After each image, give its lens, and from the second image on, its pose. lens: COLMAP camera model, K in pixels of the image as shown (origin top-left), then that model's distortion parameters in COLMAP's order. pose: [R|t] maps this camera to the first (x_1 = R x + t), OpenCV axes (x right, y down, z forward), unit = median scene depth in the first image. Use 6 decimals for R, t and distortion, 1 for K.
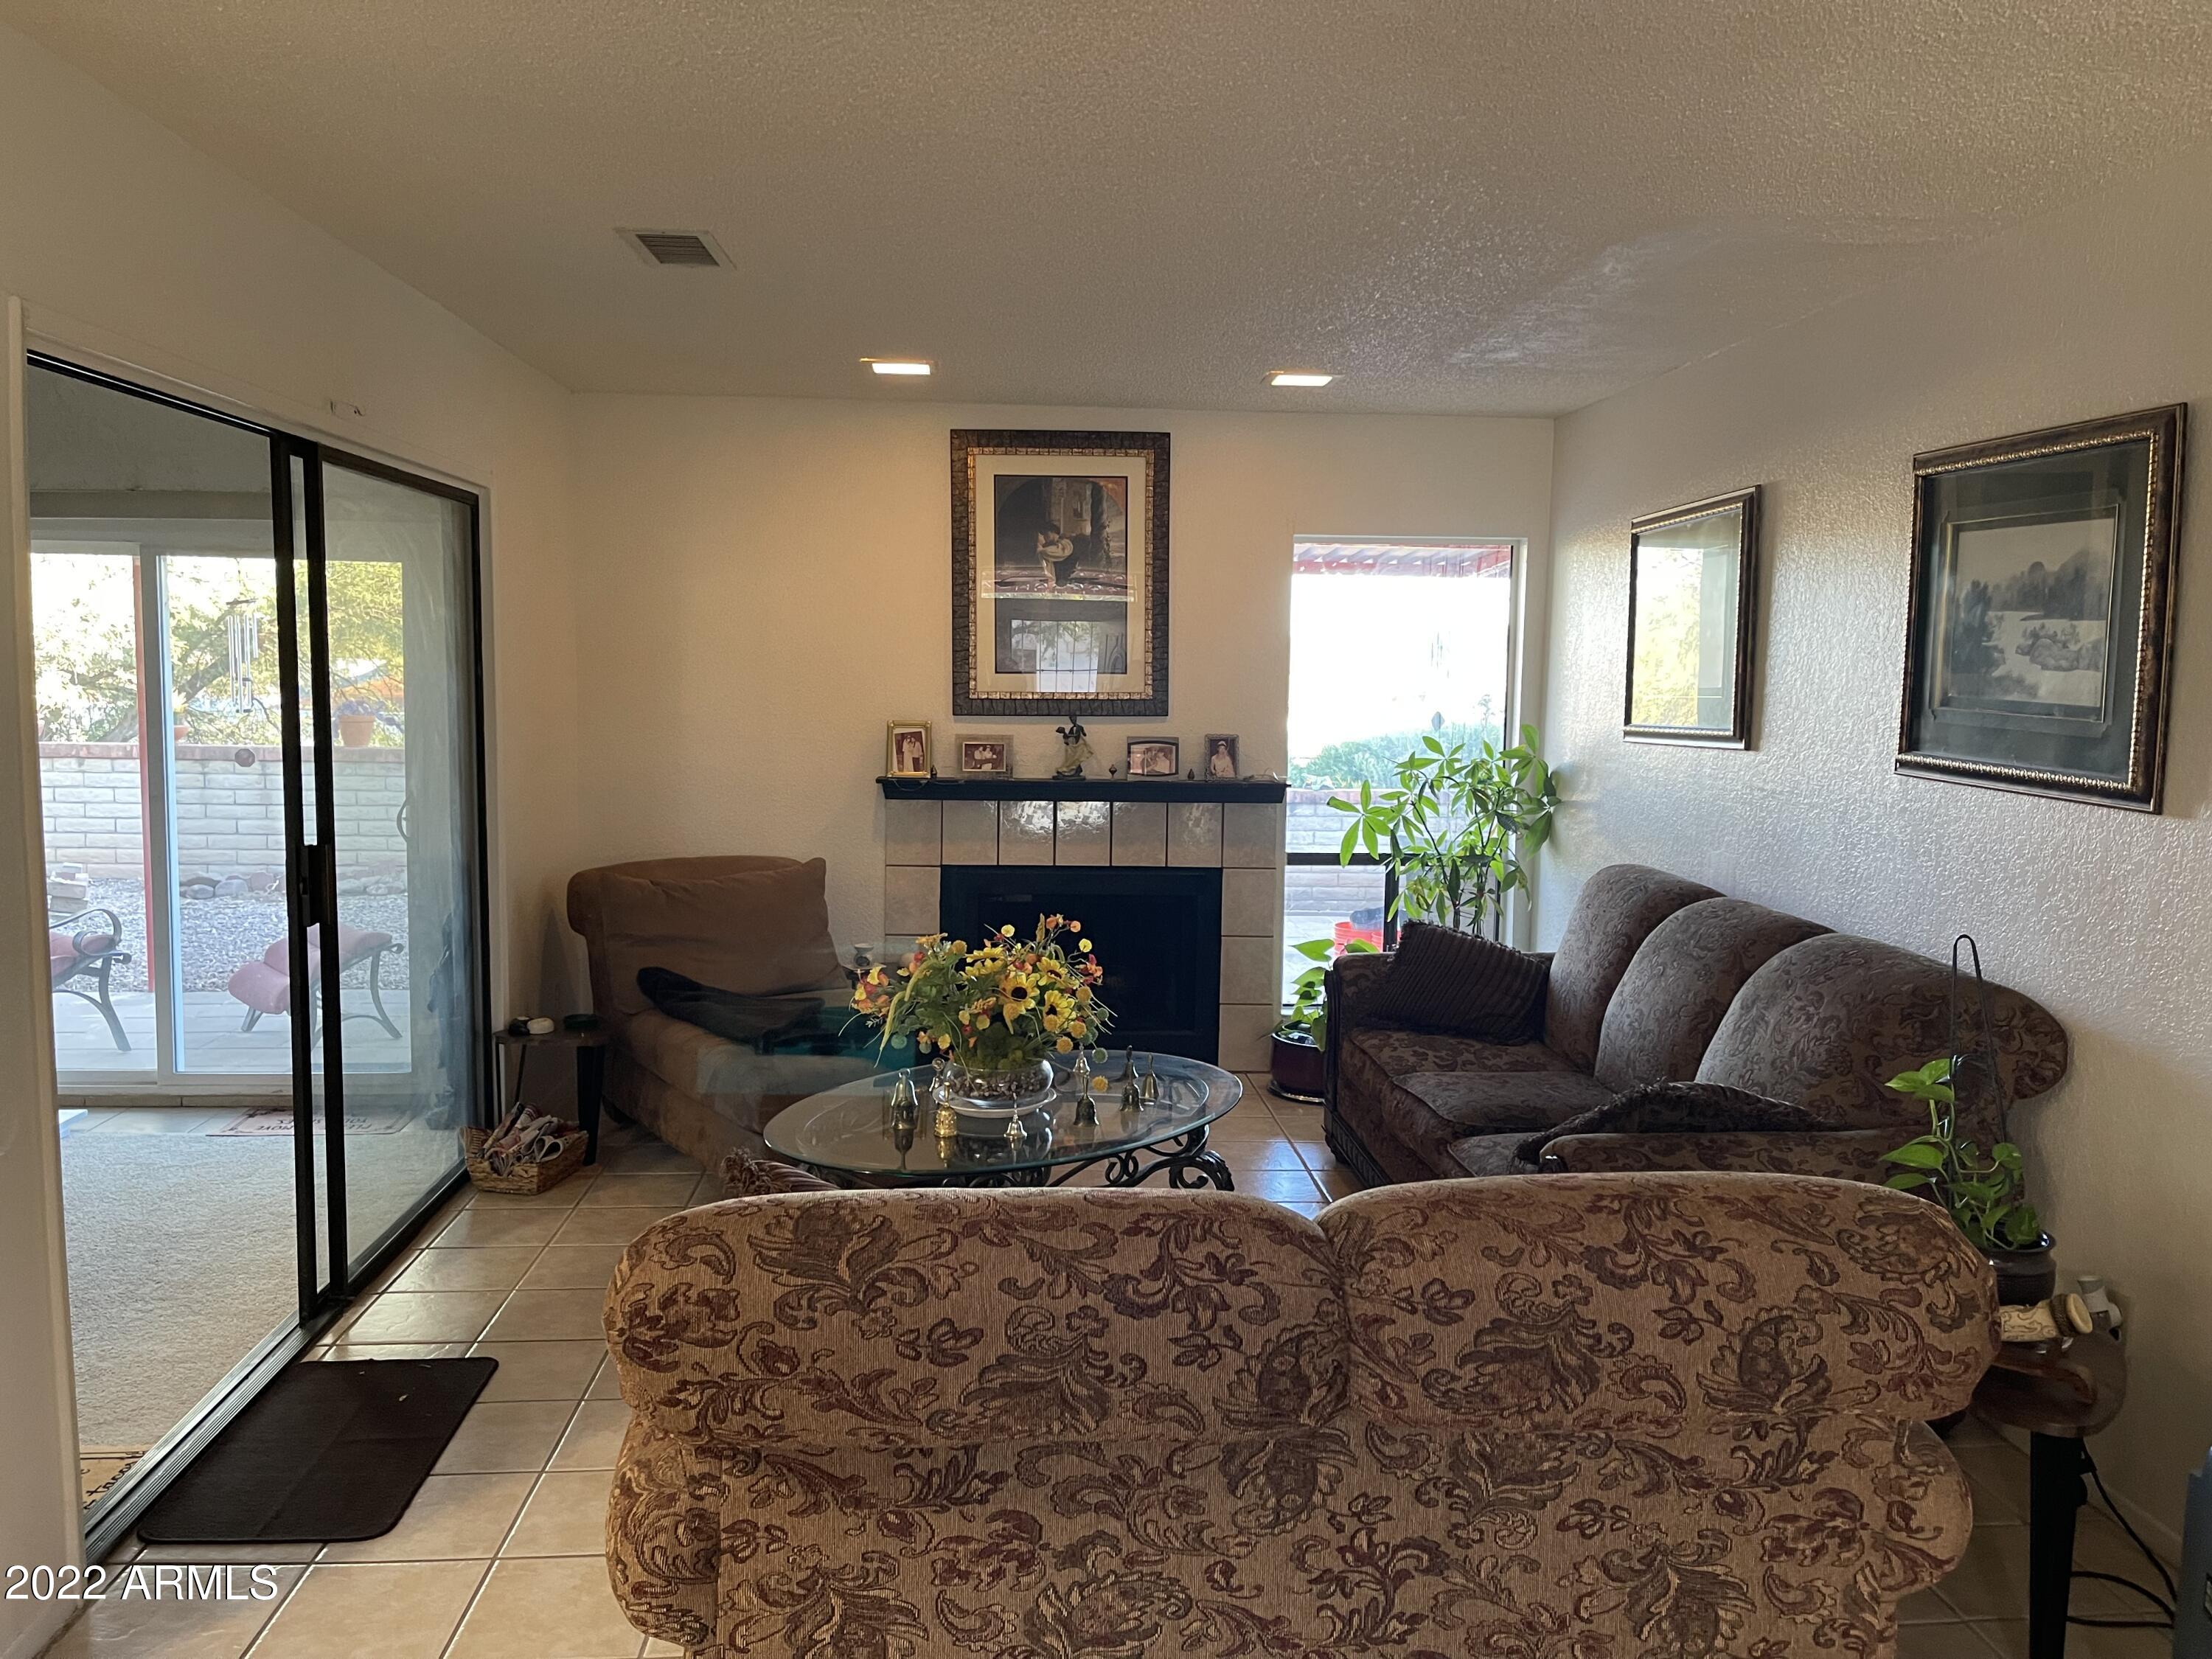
lens RADIAL K [[1664.7, 0, 1107.5], [0, 1664.7, 827.6], [0, 0, 1]] dist [0.060238, -0.064797]
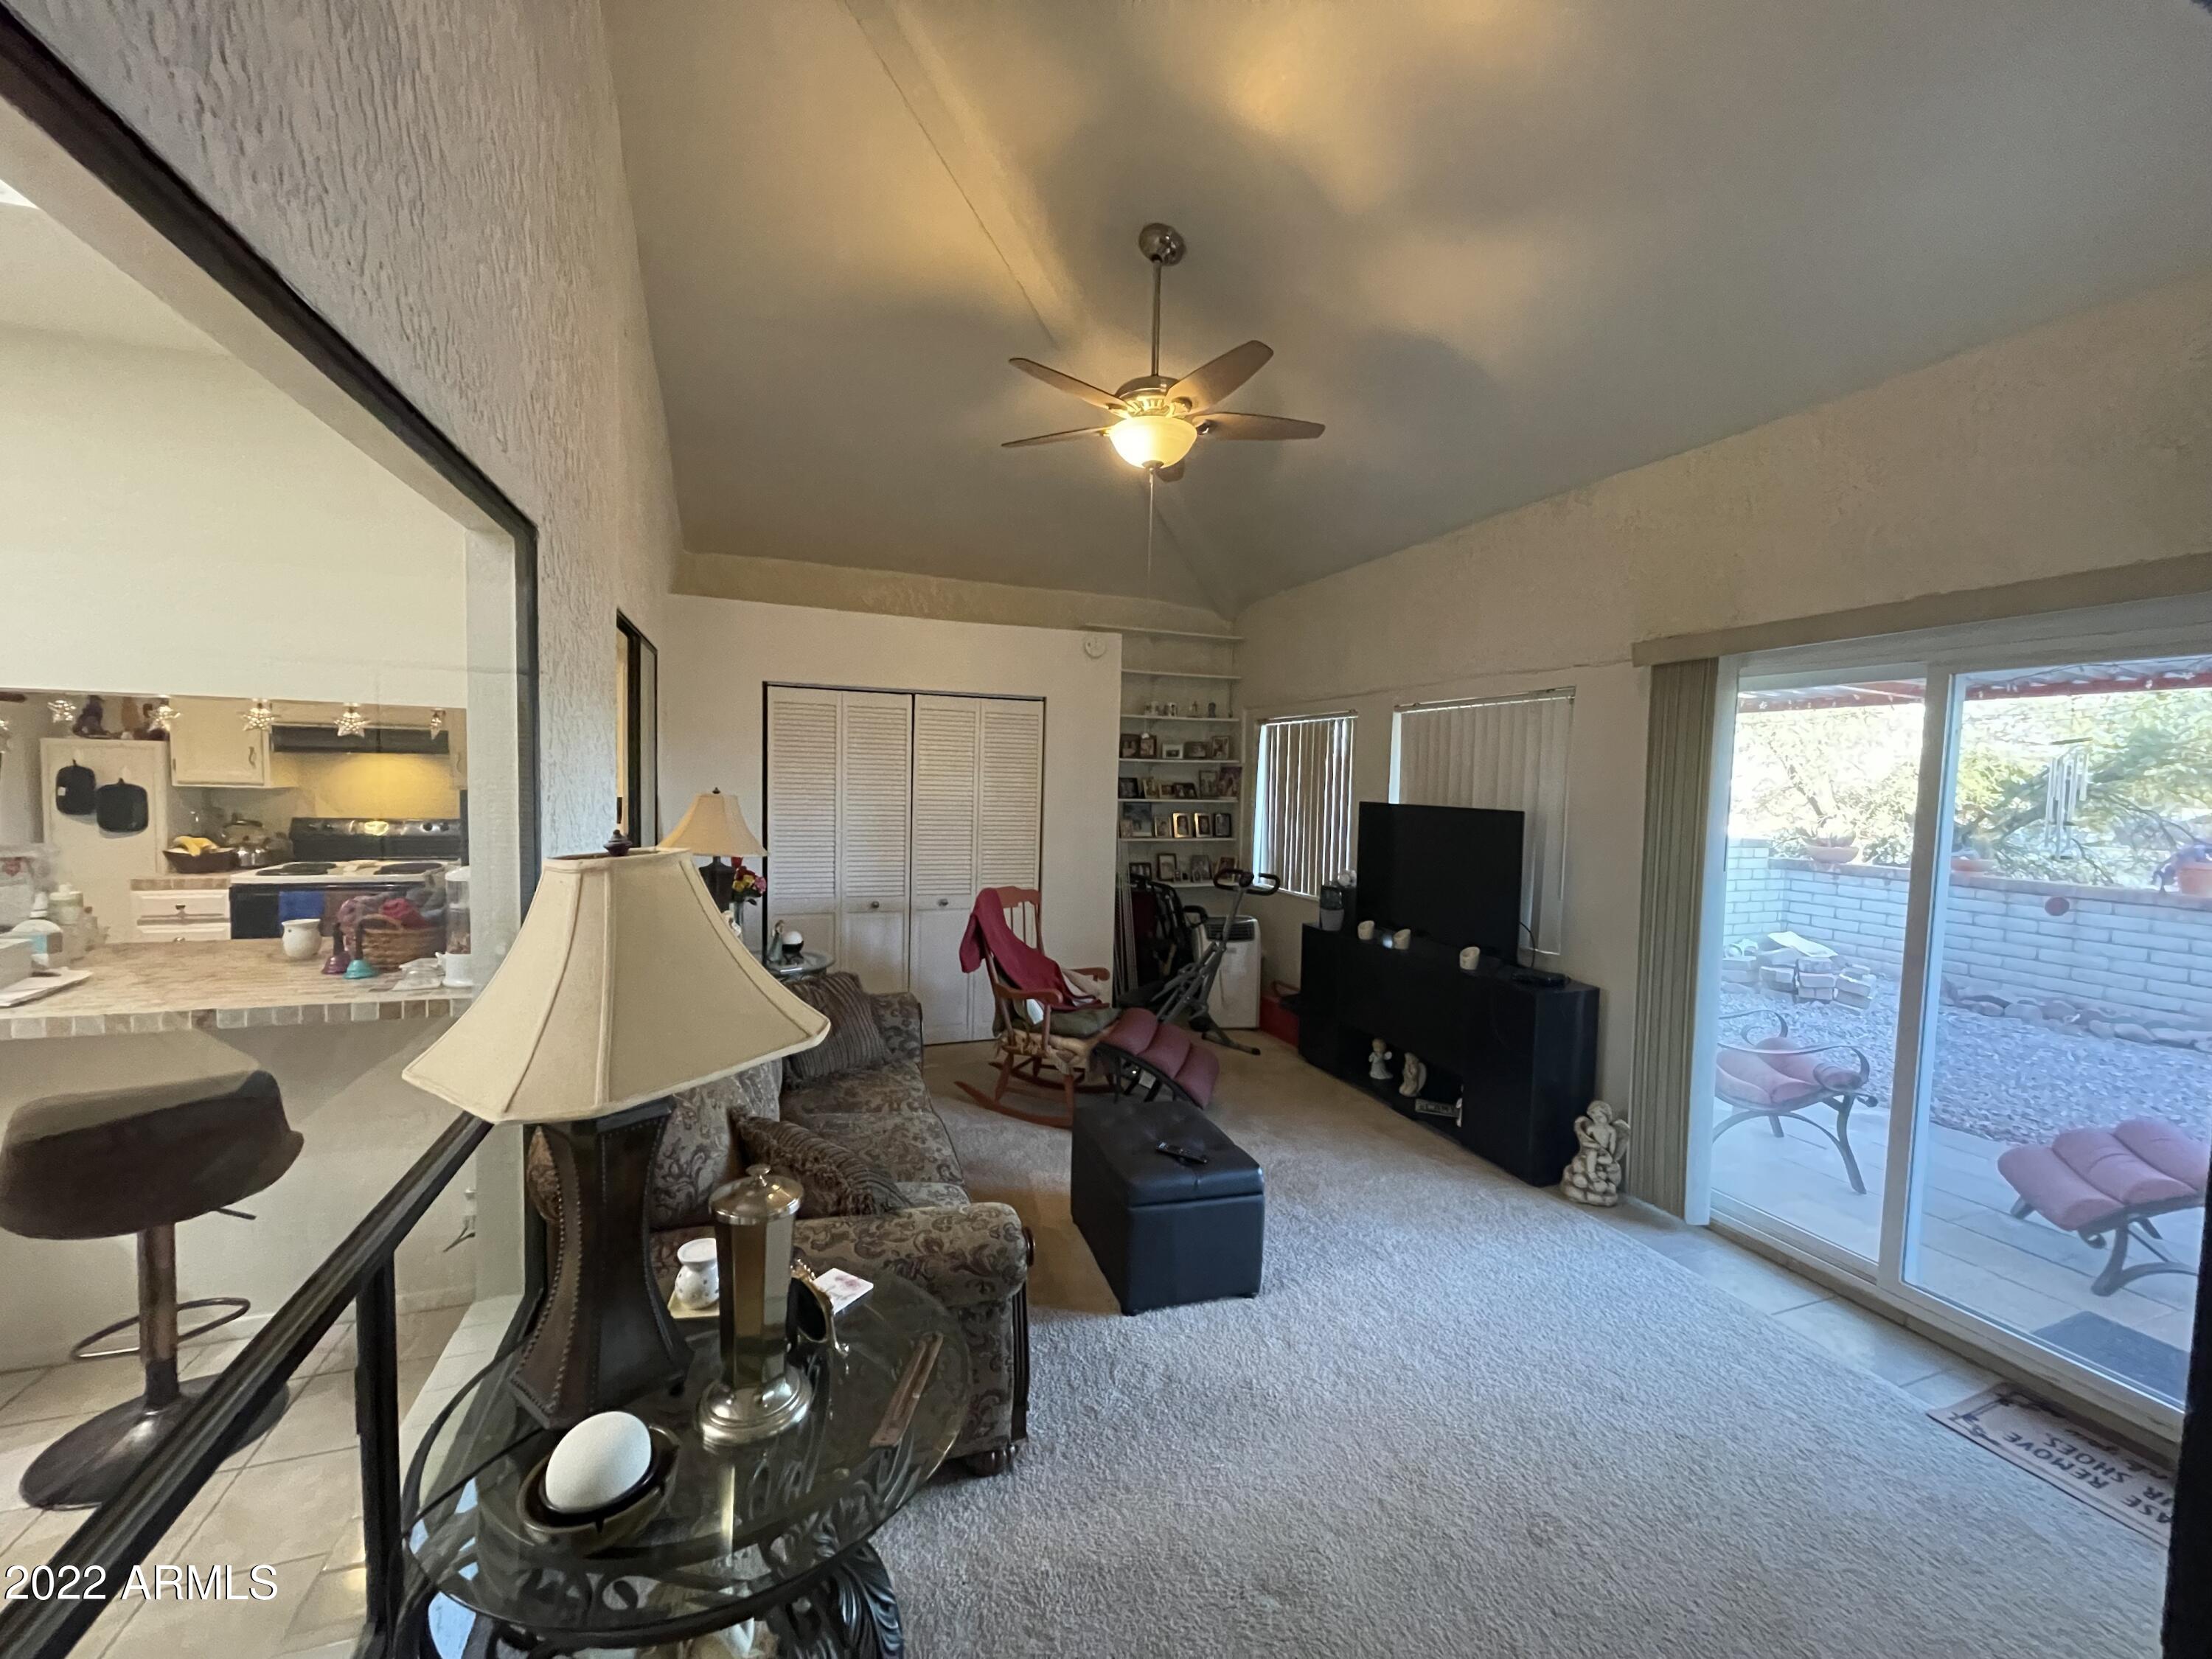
lens RADIAL K [[887.3, 0, 1083.9], [0, 887.3, 793.5], [0, 0, 1]] dist [-0.004459, 0.000311]
pose [[0.258534, 0.017817, -0.965838, -0.229549], [-0.120397, 0.992628, -0.013917, -0.046257], [0.958470, 0.119882, 0.258773, 0.454183]]
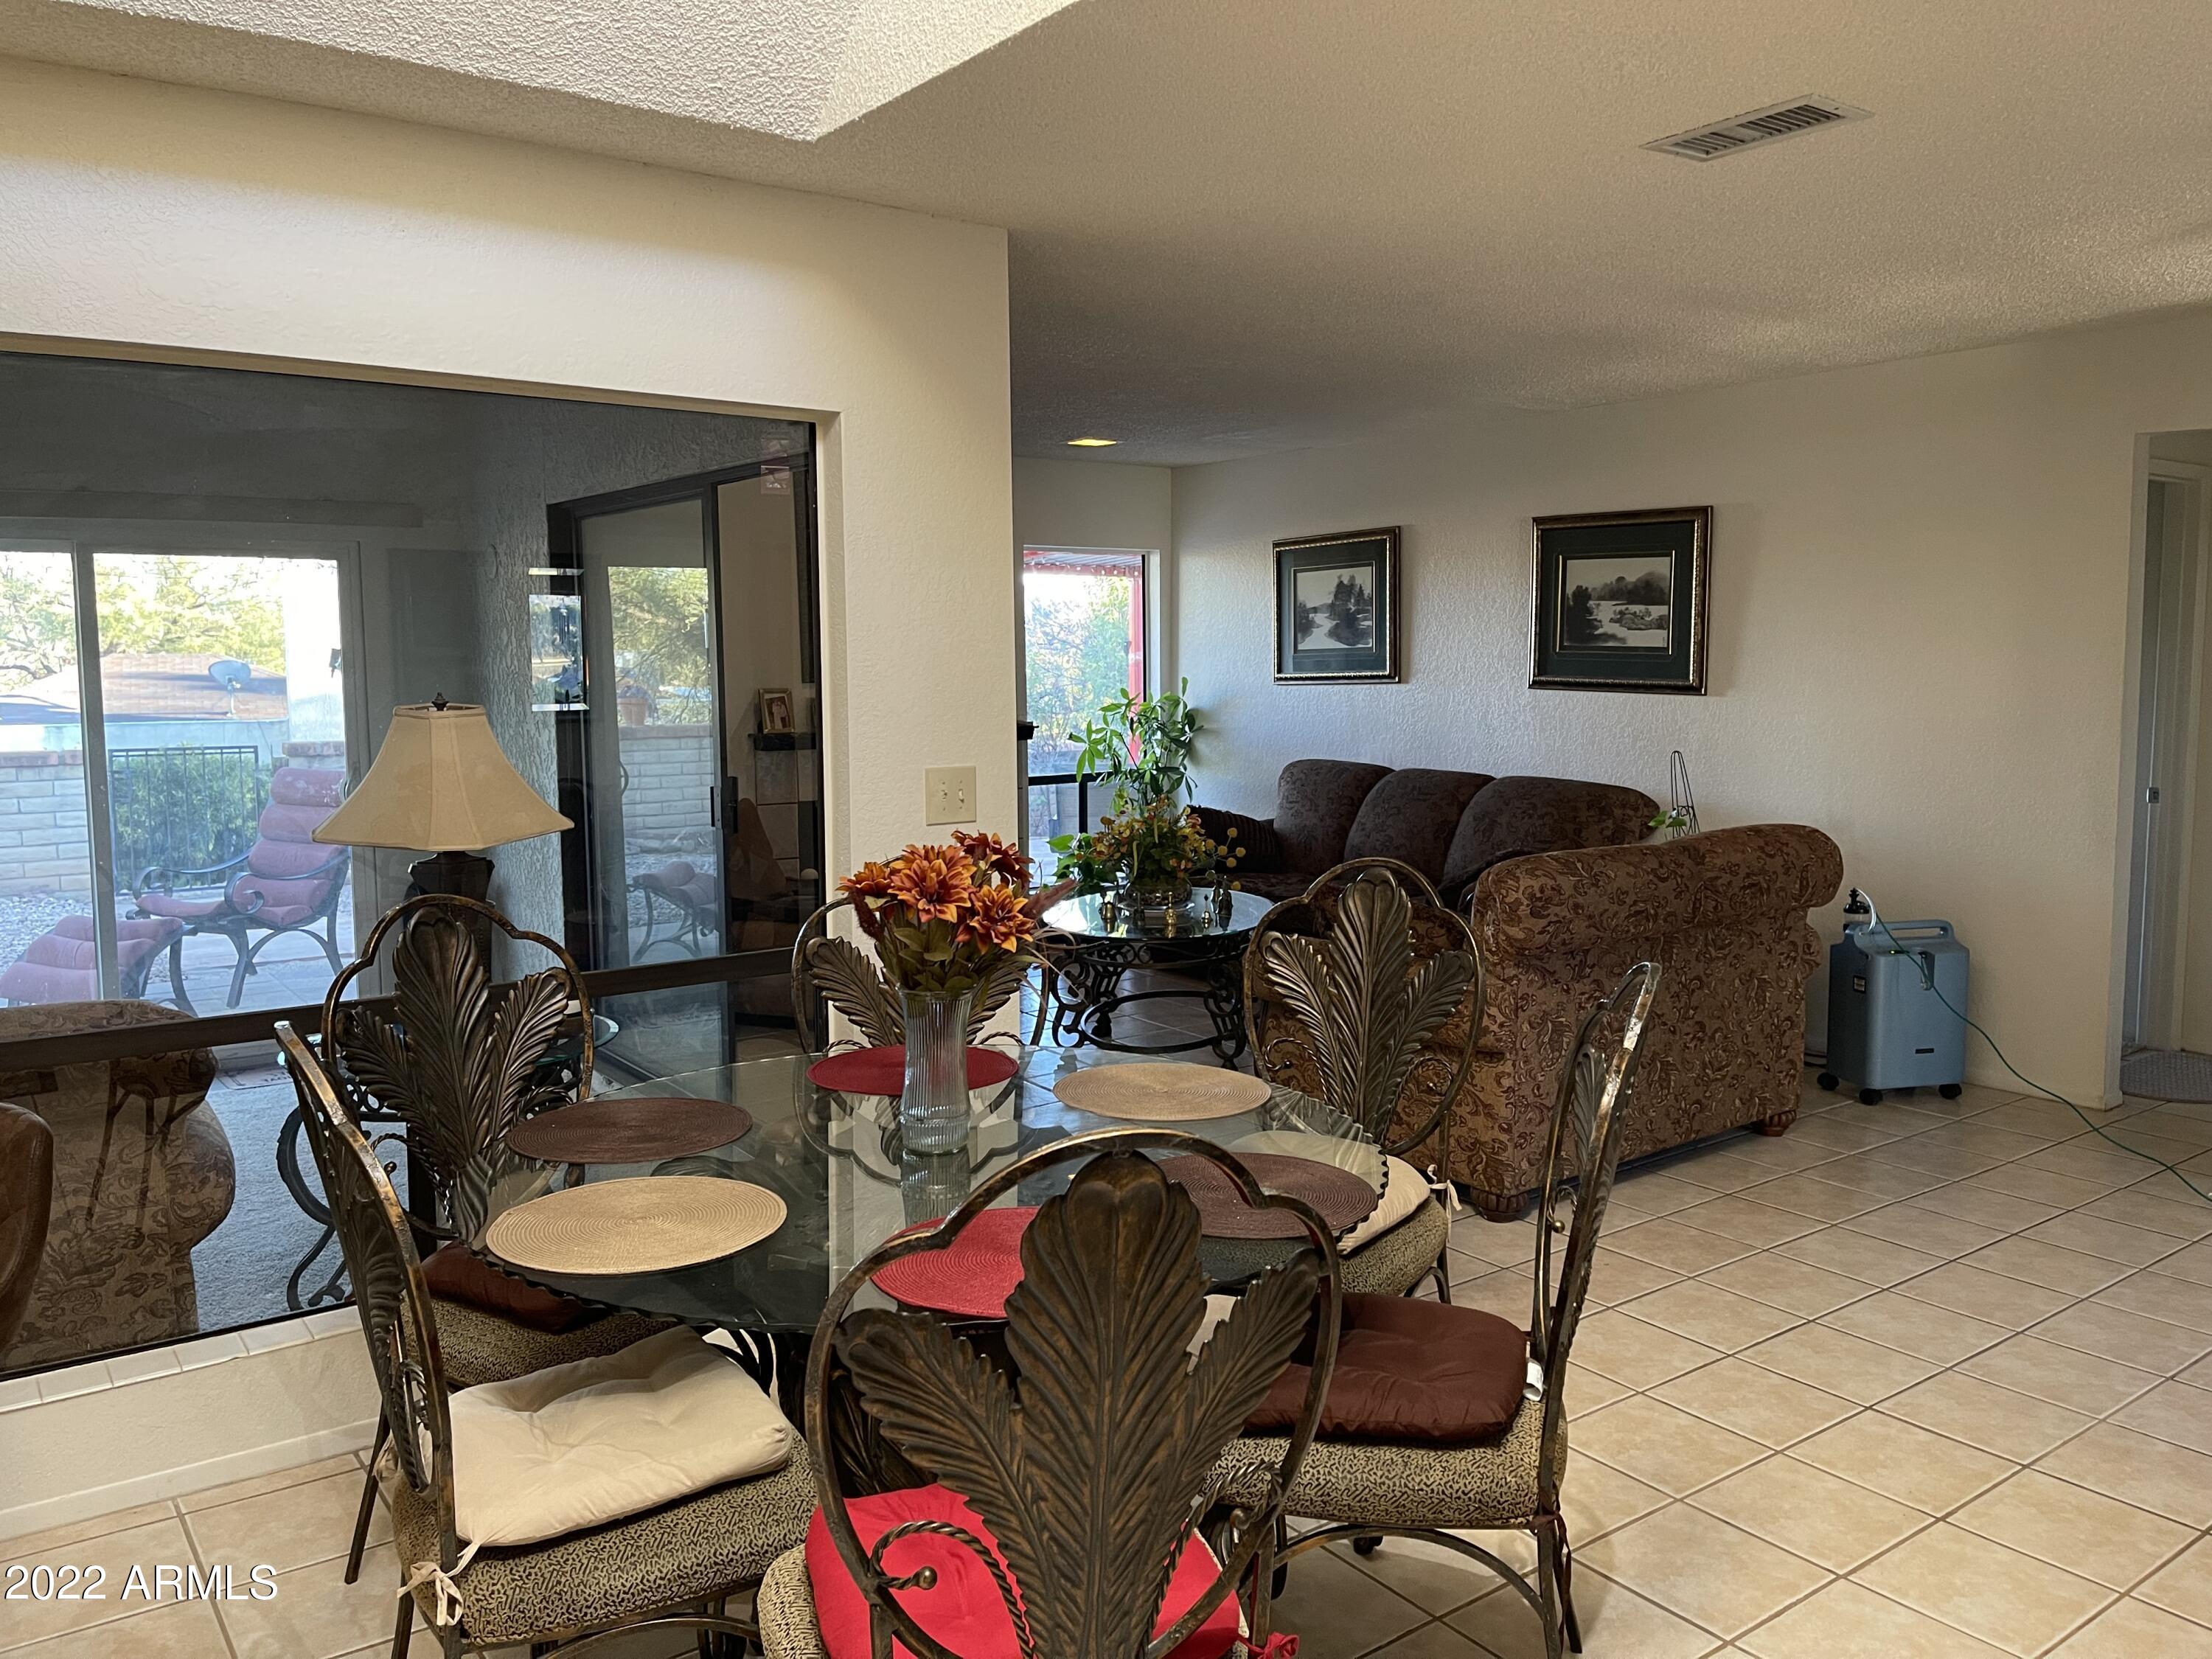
lens RADIAL K [[1664.7, 0, 1106.2], [0, 1664.7, 820.9], [0, 0, 1]] dist [0.060238, -0.064797]
pose [[0.846836, -0.075465, 0.526472, -0.687905], [0.071771, 0.997043, 0.027473, 0.022634], [-0.526989, 0.014520, 0.849748, -0.245351]]
